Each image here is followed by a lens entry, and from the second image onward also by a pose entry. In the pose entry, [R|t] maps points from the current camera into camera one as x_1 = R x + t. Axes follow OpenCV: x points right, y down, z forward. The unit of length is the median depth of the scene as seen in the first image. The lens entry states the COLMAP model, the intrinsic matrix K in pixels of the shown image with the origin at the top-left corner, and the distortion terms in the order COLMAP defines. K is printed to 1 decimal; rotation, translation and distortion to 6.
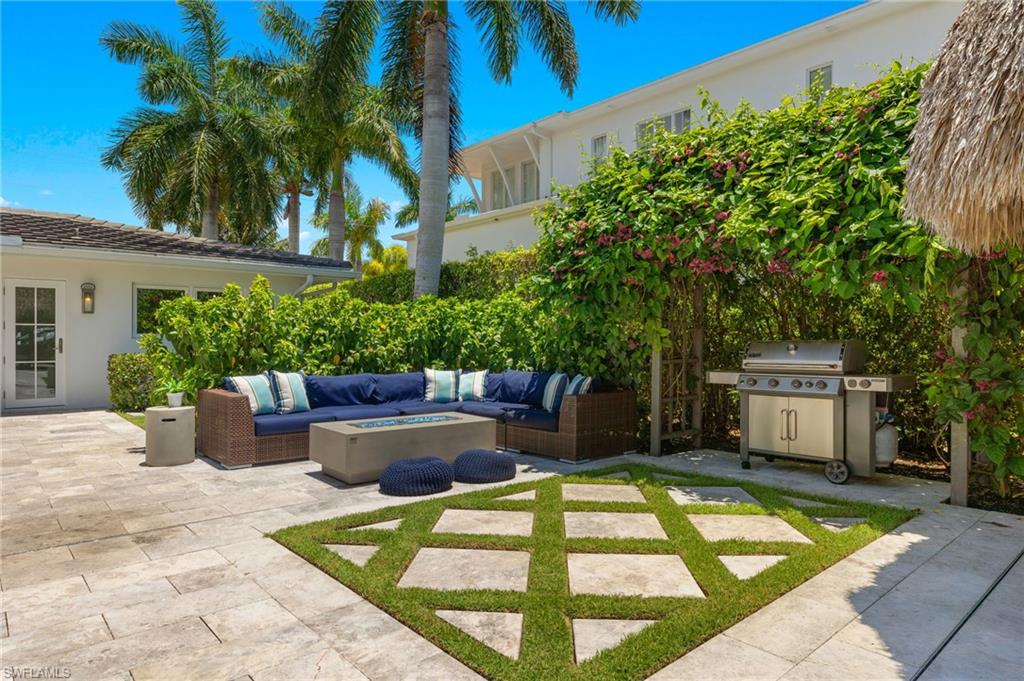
lens RADIAL K [[611.1, 0, 512.0], [0, 611.1, 340.5], [0, 0, 1]] dist [-0.004149, 0.000475]
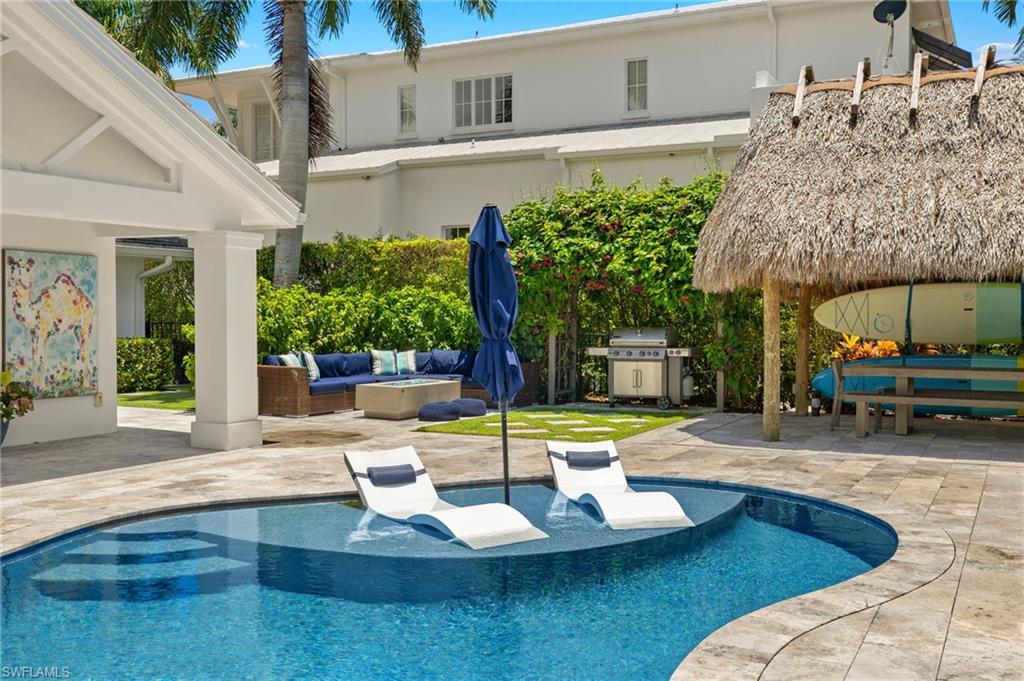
lens RADIAL K [[966.7, 0, 512.0], [0, 966.7, 340.5], [0, 0, 1]] dist [0.005284, 0.002903]
pose [[0.933880, -0.009590, 0.357458, -0.868730], [-0.000871, 0.999576, 0.029094, -0.045316], [-0.357585, -0.027482, 0.933476, -1.438697]]
